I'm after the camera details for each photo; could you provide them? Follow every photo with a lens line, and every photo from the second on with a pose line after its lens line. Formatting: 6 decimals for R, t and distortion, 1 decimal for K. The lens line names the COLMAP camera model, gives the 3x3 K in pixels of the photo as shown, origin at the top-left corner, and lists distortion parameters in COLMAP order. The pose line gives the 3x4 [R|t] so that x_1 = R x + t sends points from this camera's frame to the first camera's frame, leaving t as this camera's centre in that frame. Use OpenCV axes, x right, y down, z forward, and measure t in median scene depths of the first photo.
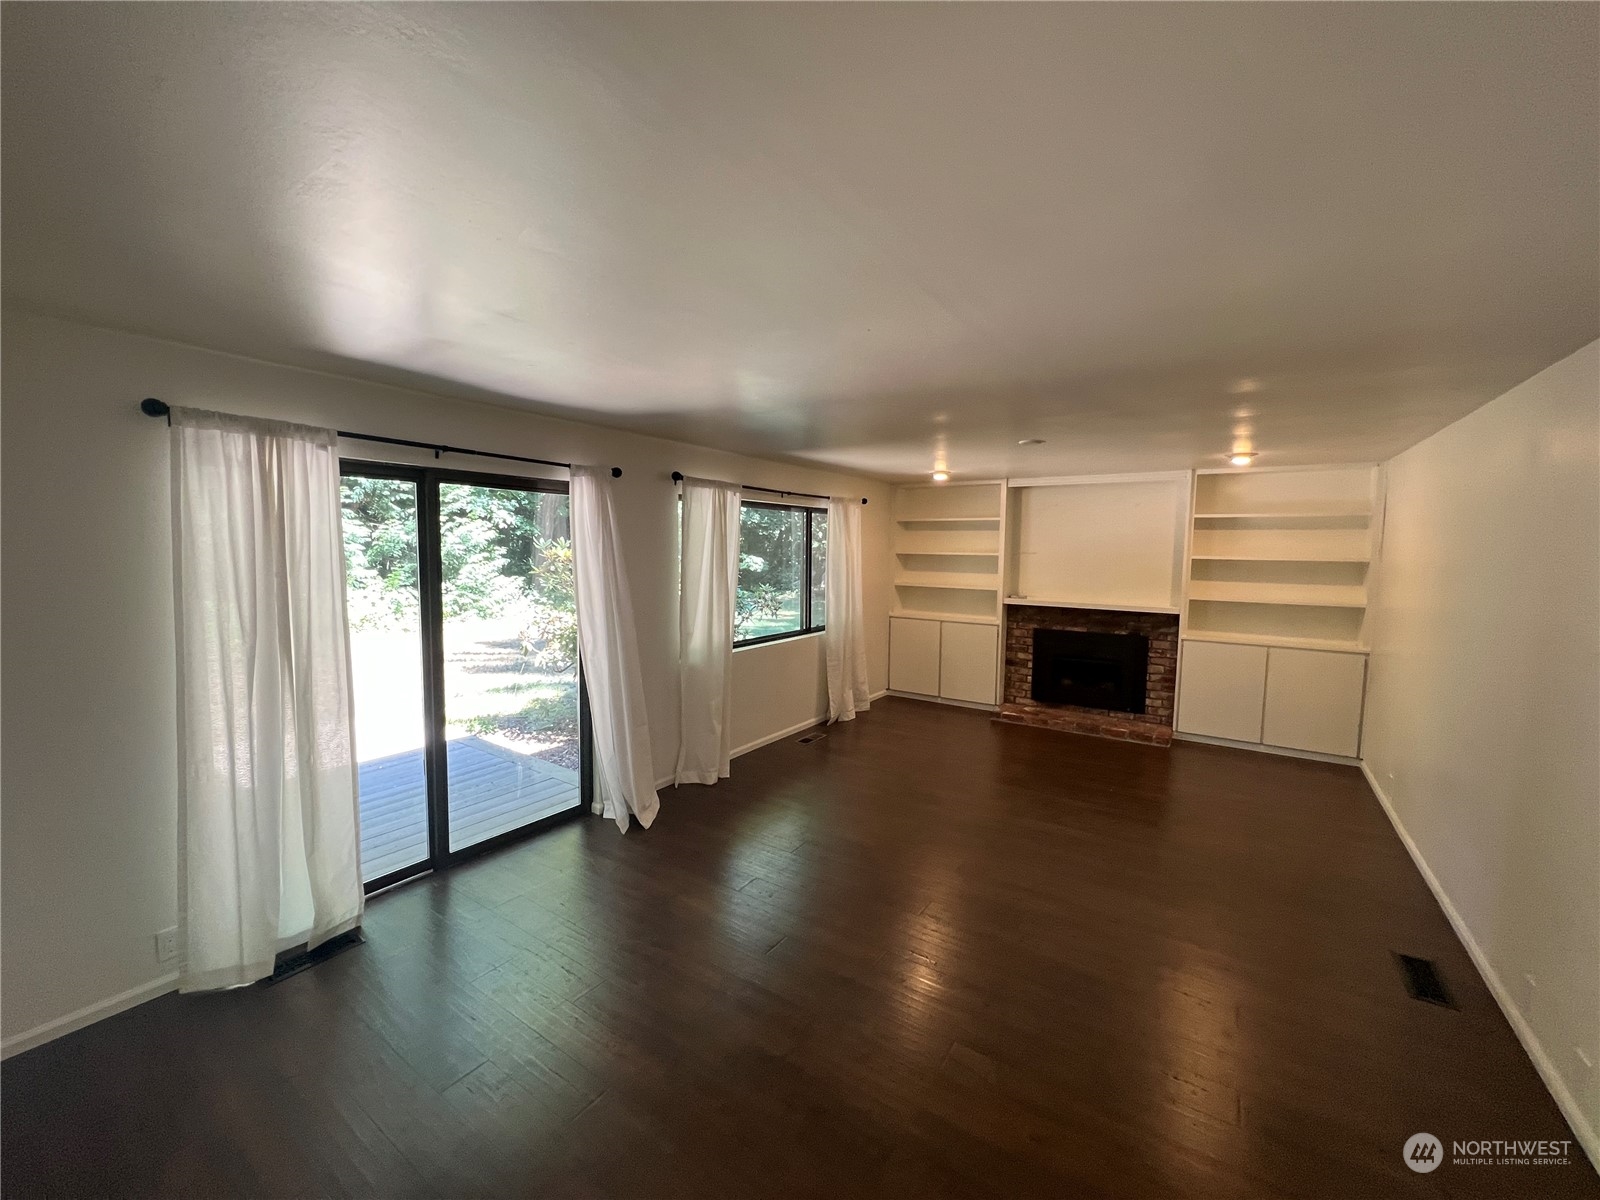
lens RADIAL K [[644.2, 0, 790.1], [0, 644.2, 598.3], [0, 0, 1]] dist [-0.003793, 0.000342]
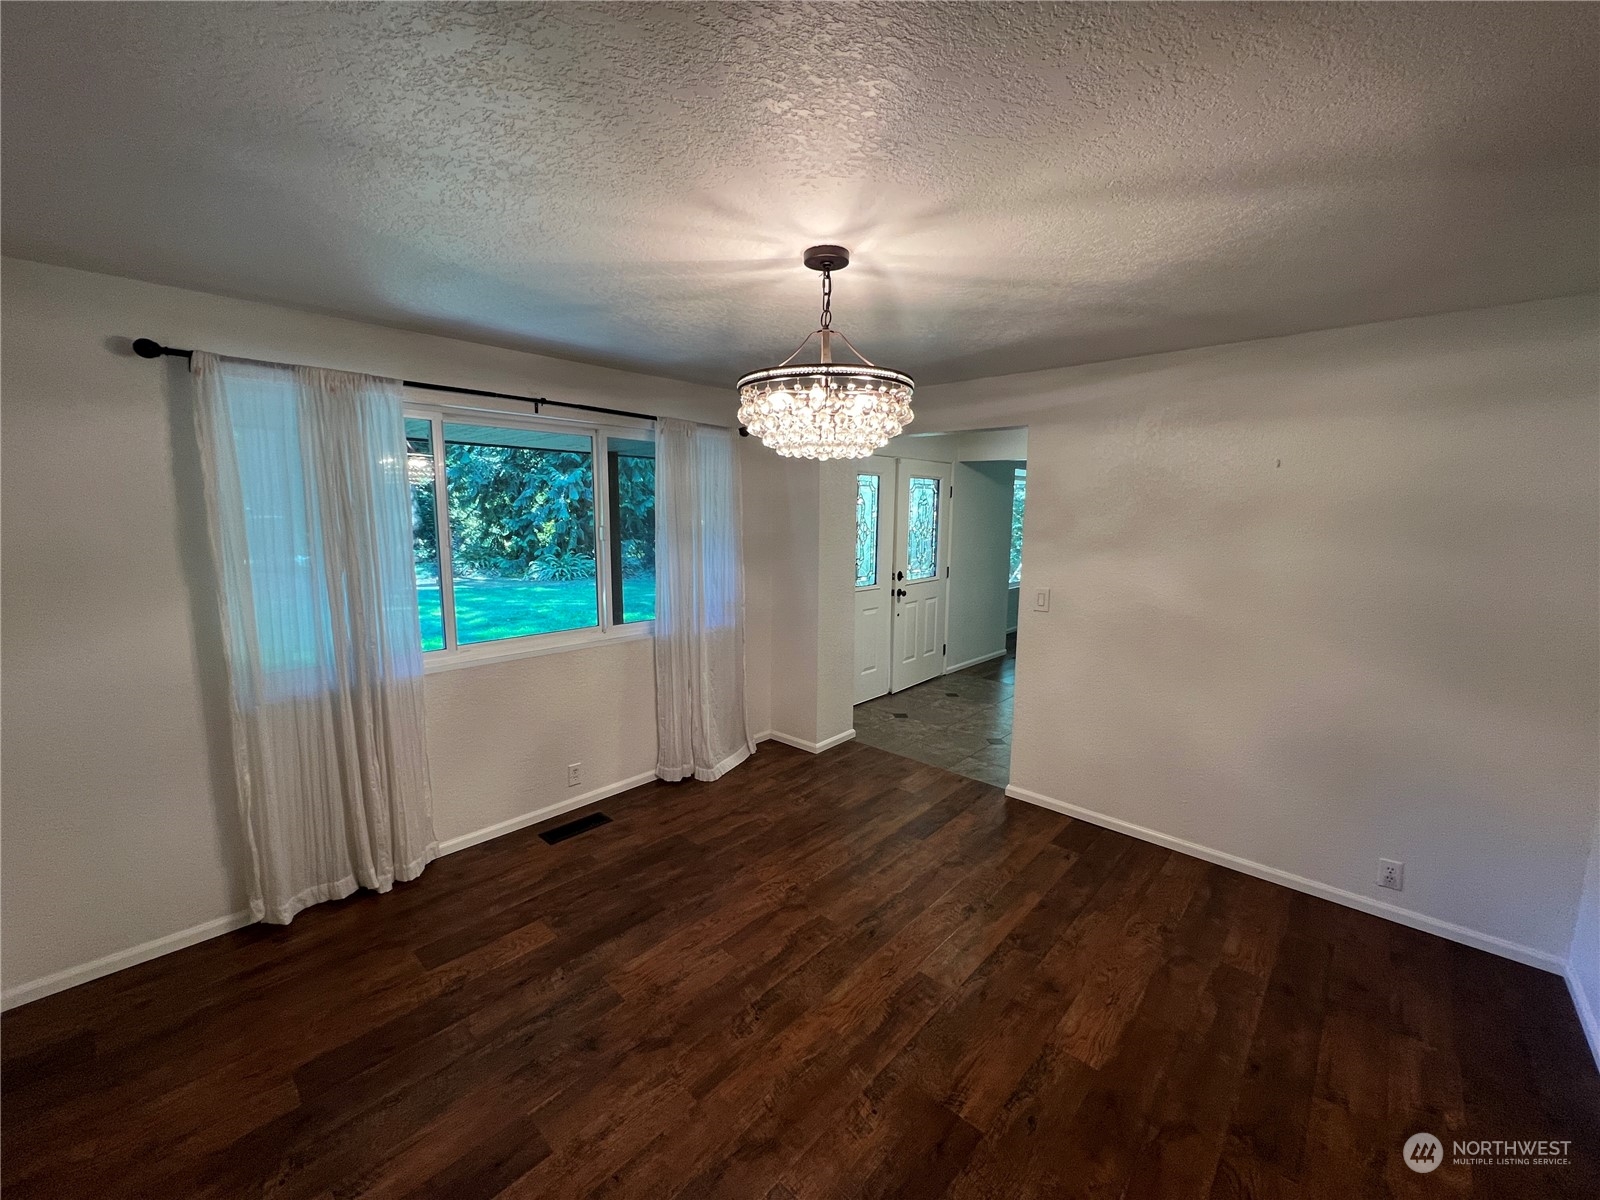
lens RADIAL K [[644.2, 0, 811.0], [0, 644.2, 597.5], [0, 0, 1]] dist [-0.003793, 0.000342]
pose [[0.989831, 0.026311, -0.139791, 0.090453], [-0.016741, 0.997462, 0.069199, -0.010404], [0.141257, -0.066155, 0.987760, 0.138103]]
